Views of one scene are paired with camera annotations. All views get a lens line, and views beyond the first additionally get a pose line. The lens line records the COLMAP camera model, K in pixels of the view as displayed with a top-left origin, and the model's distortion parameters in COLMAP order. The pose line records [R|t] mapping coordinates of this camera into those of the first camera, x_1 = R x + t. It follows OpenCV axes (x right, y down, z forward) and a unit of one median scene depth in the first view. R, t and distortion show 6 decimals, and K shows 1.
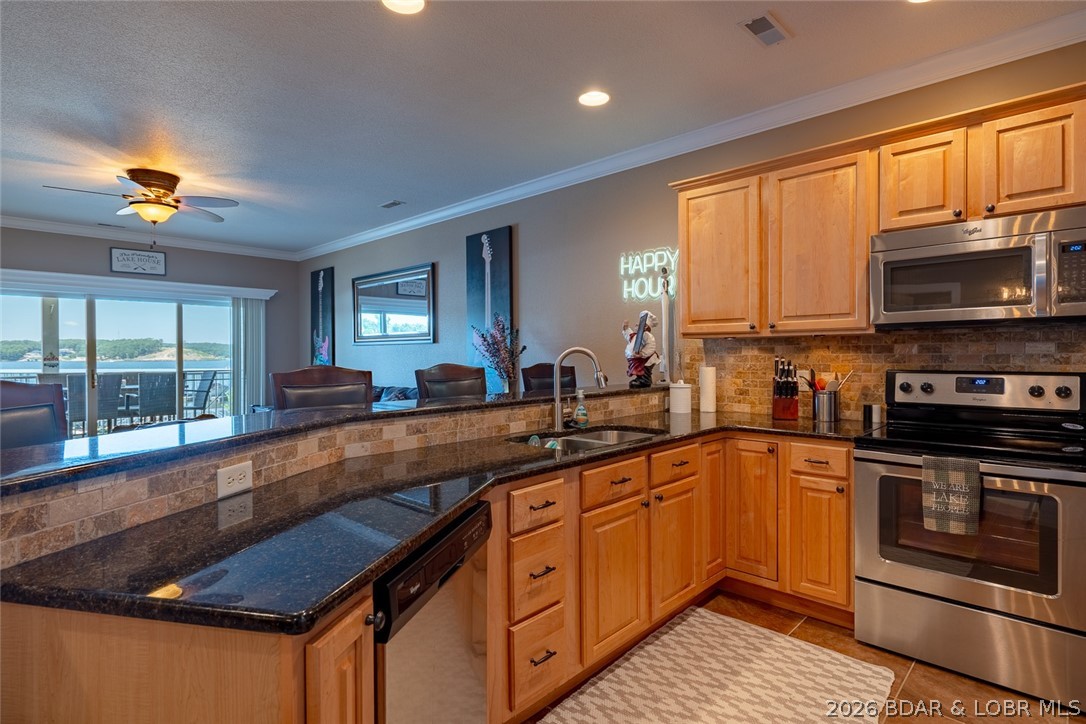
lens RADIAL K [[557.4, 0, 541.2], [0, 557.4, 357.7], [0, 0, 1]] dist [0.001330, 0.000420]
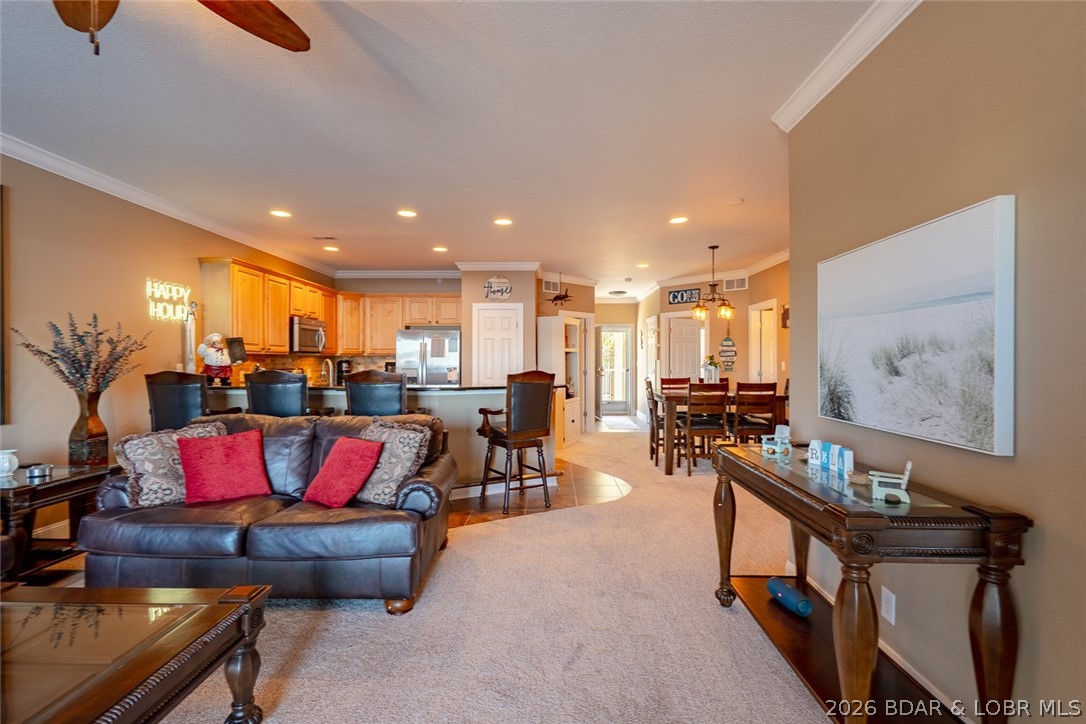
lens RADIAL K [[507.8, 0, 556.9], [0, 507.8, 364.2], [0, 0, 1]] dist [-0.005004, 0.003008]
pose [[-0.693659, -0.002673, 0.720298, -1.745387], [0.004541, 0.999957, 0.008084, -0.012336], [-0.720289, 0.008878, -0.693617, 1.596141]]
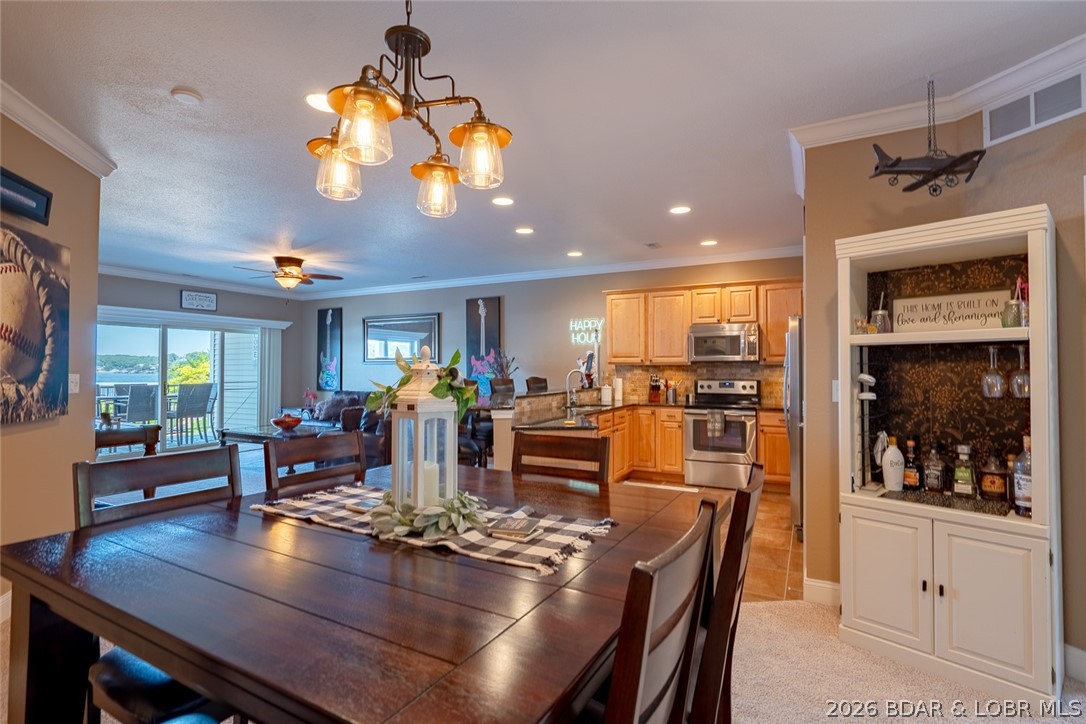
lens RADIAL K [[507.8, 0, 542.8], [0, 507.8, 360.5], [0, 0, 1]] dist [-0.005004, 0.003008]
pose [[0.961063, 0.009643, 0.276160, -0.608292], [-0.003244, 0.999716, -0.023619, -0.005812], [-0.276309, 0.021803, 0.960821, -0.913665]]
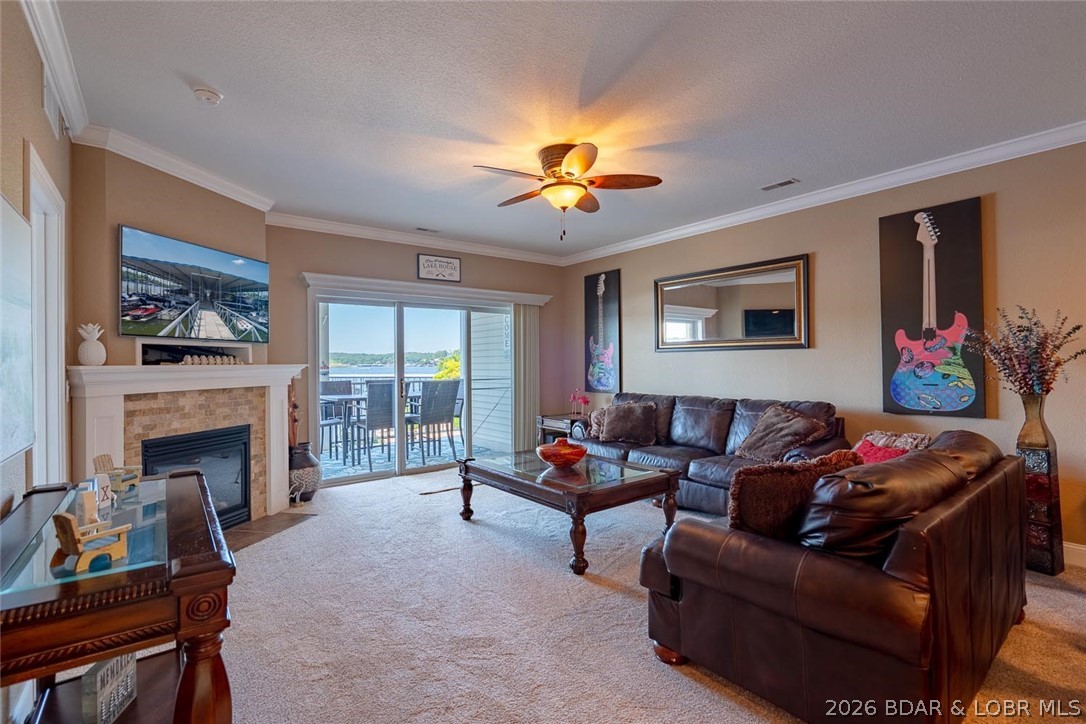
lens RADIAL K [[507.8, 0, 545.3], [0, 507.8, 358.5], [0, 0, 1]] dist [-0.005004, 0.003008]
pose [[0.988505, -0.005402, -0.151094, -0.938618], [0.003622, 0.999921, -0.012050, -0.006117], [0.151147, 0.011364, 0.988446, 0.354406]]
